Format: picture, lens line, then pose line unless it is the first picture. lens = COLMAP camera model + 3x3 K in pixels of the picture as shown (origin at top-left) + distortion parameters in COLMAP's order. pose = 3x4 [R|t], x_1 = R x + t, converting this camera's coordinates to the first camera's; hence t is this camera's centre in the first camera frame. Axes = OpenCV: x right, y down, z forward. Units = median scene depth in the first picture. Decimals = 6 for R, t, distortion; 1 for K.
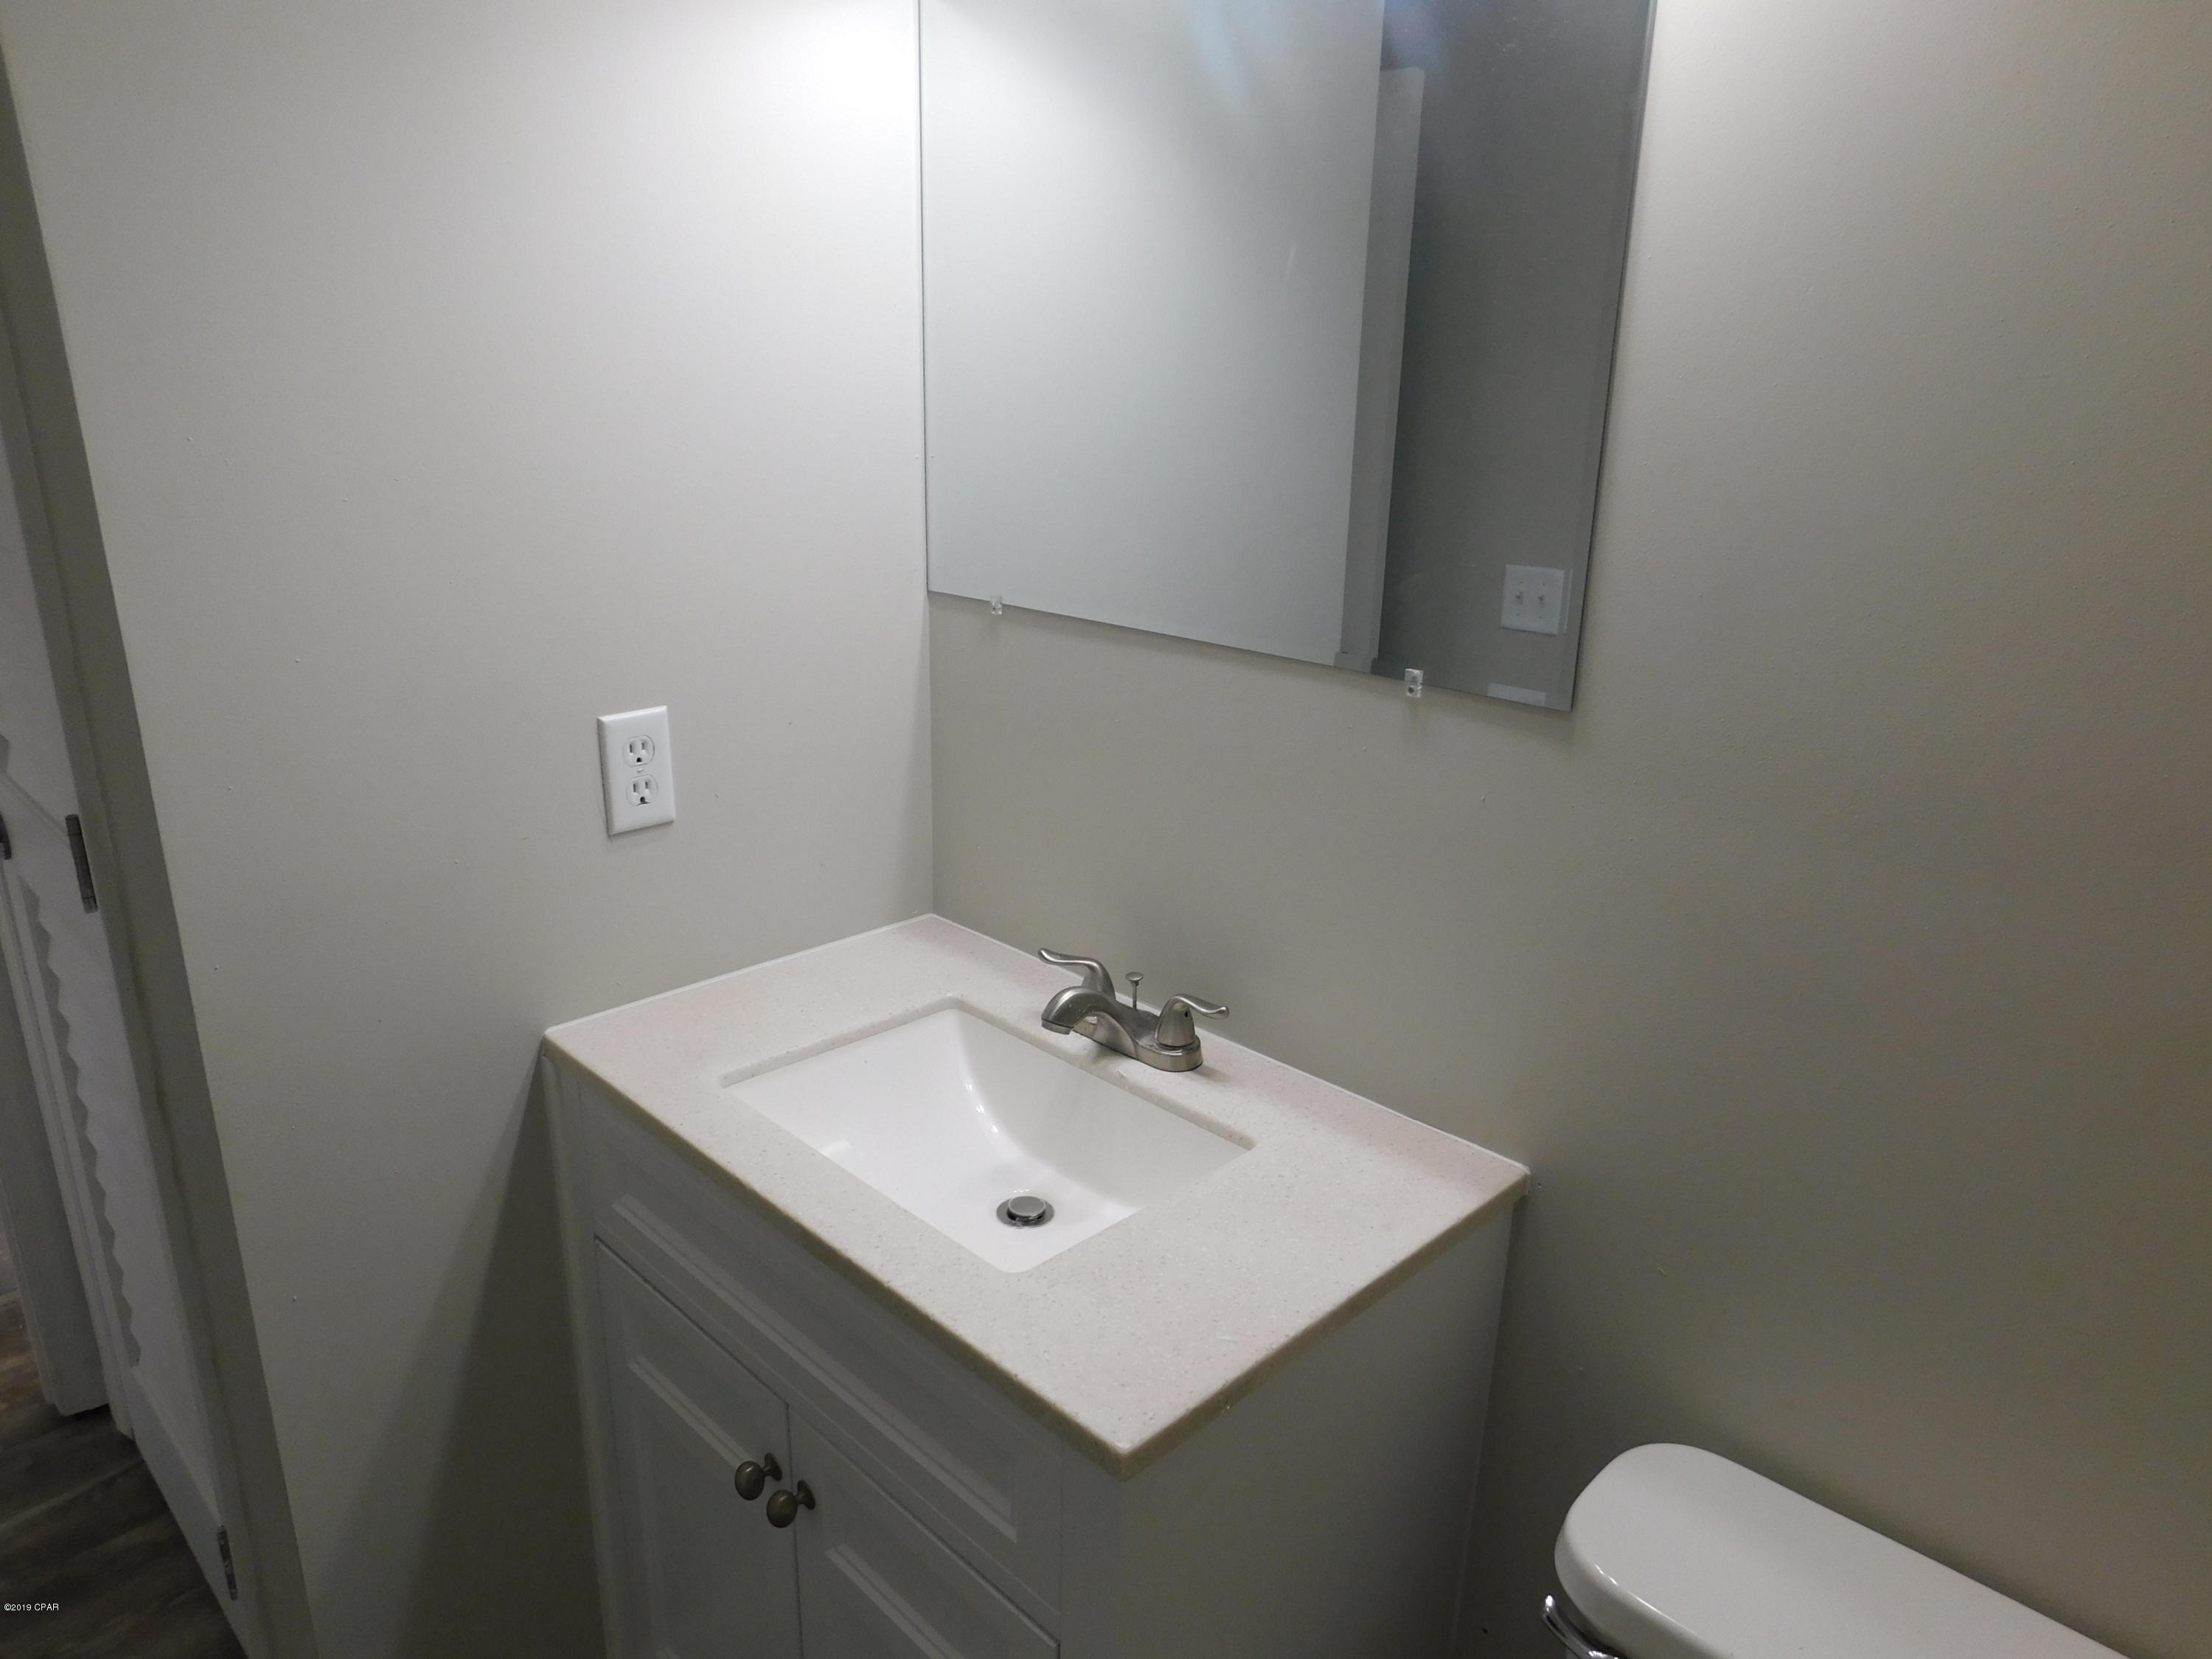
lens RADIAL K [[1462.5, 0, 1104.5], [0, 1462.5, 823.9], [0, 0, 1]] dist [-0.070611, 0.056569]
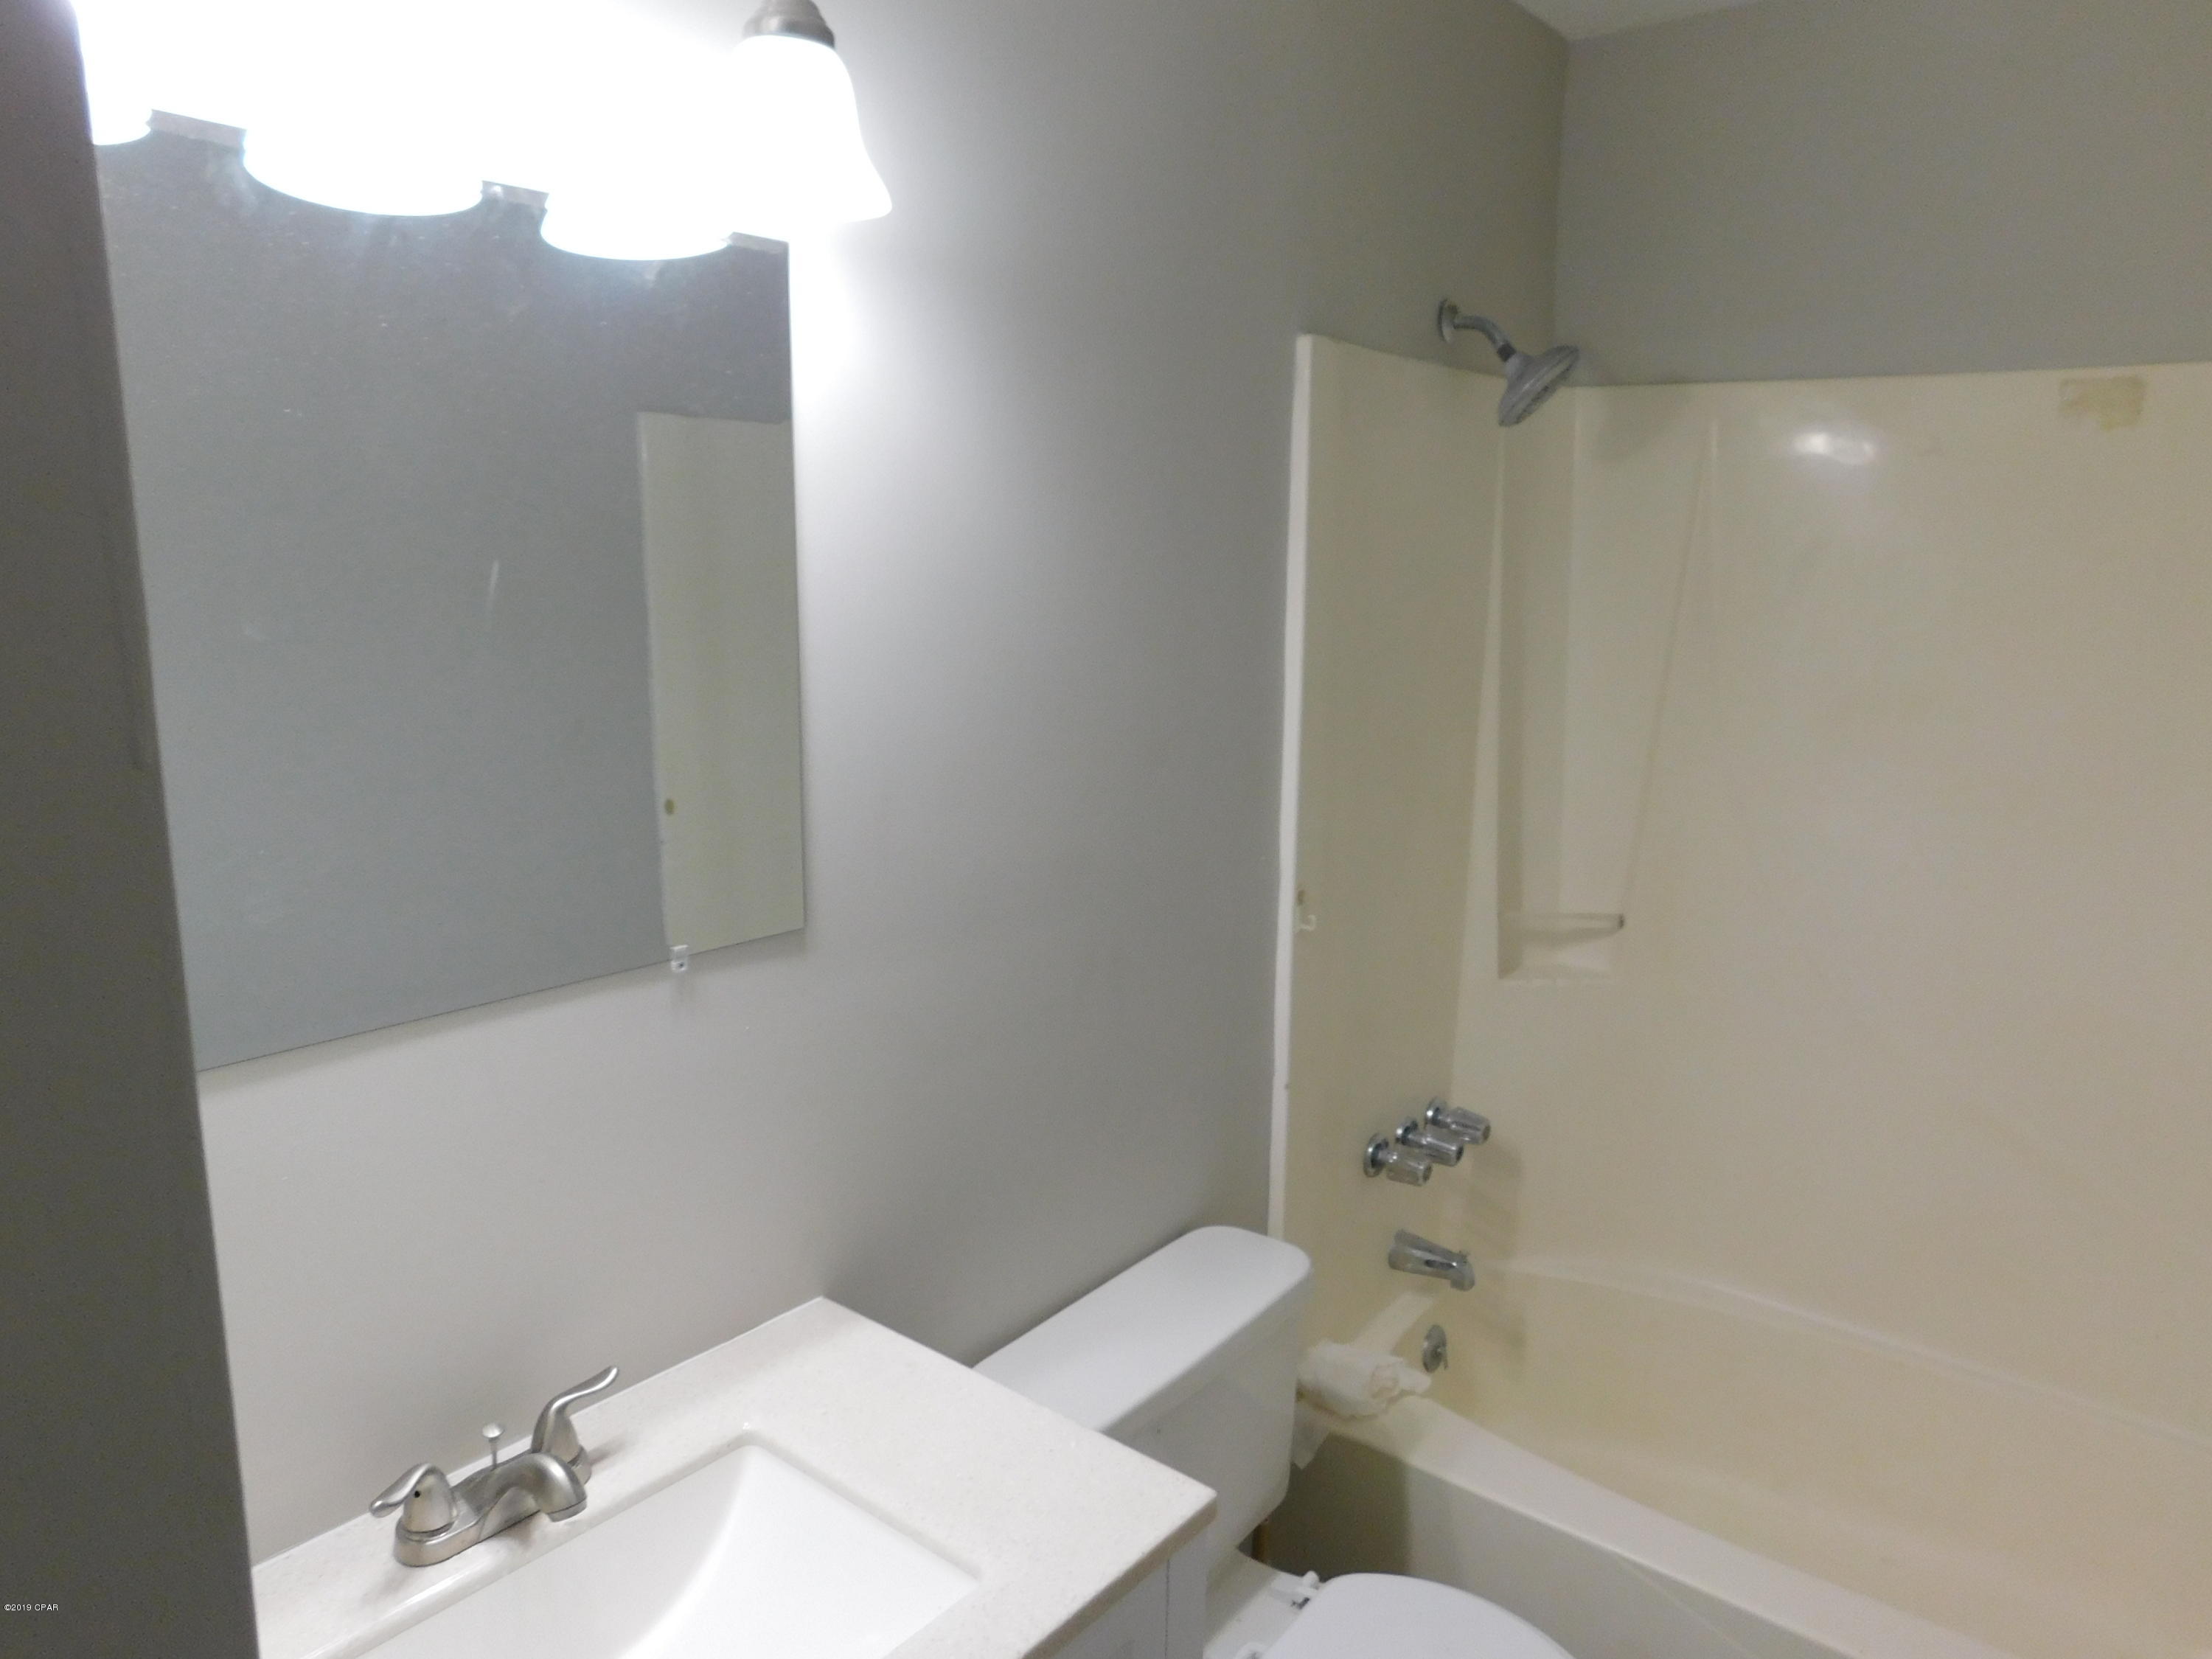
lens RADIAL K [[1462.5, 0, 1104.5], [0, 1462.5, 823.9], [0, 0, 1]] dist [-0.070611, 0.056569]
pose [[-0.110606, -0.203949, 0.972713, -0.750157], [0.281919, 0.932079, 0.227486, -0.307881], [-0.953041, 0.299388, -0.045597, 0.628357]]
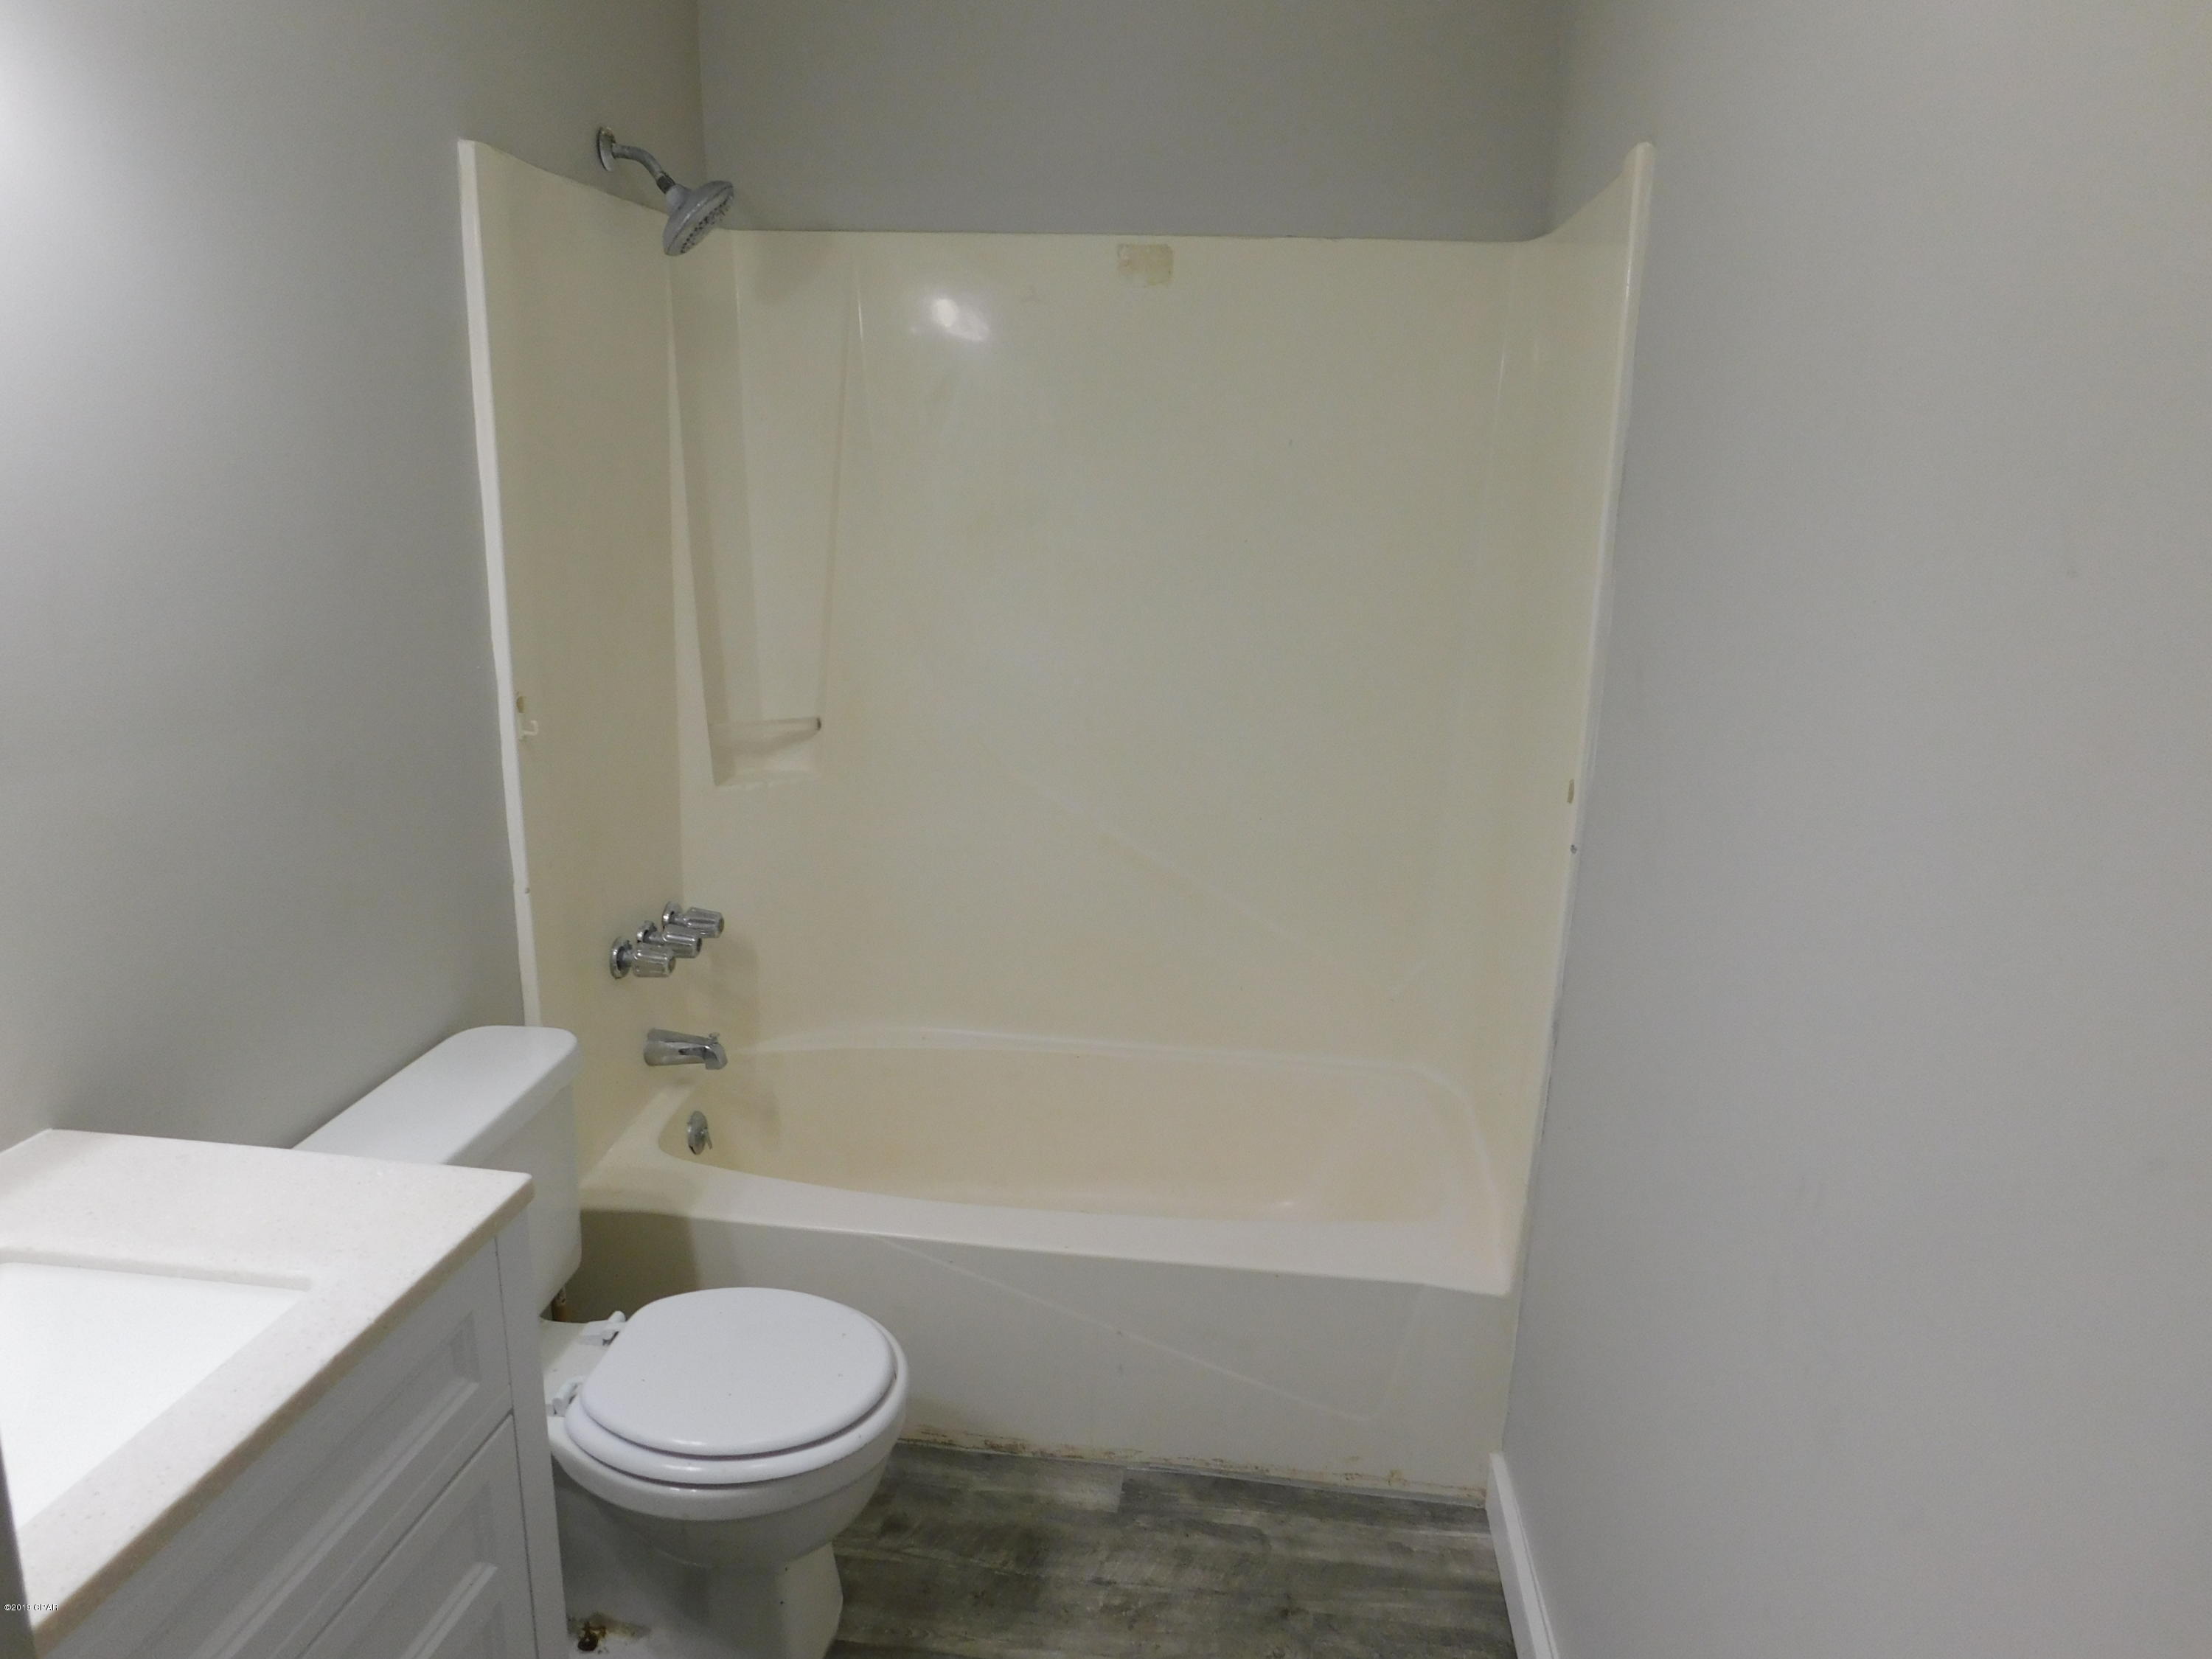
lens RADIAL K [[1462.5, 0, 1104.5], [0, 1462.5, 823.9], [0, 0, 1]] dist [-0.070611, 0.056569]
pose [[-0.614534, -0.219244, 0.757813, -0.900547], [0.203667, 0.883949, 0.420896, -0.246984], [-0.762147, 0.412997, -0.498564, 0.736060]]
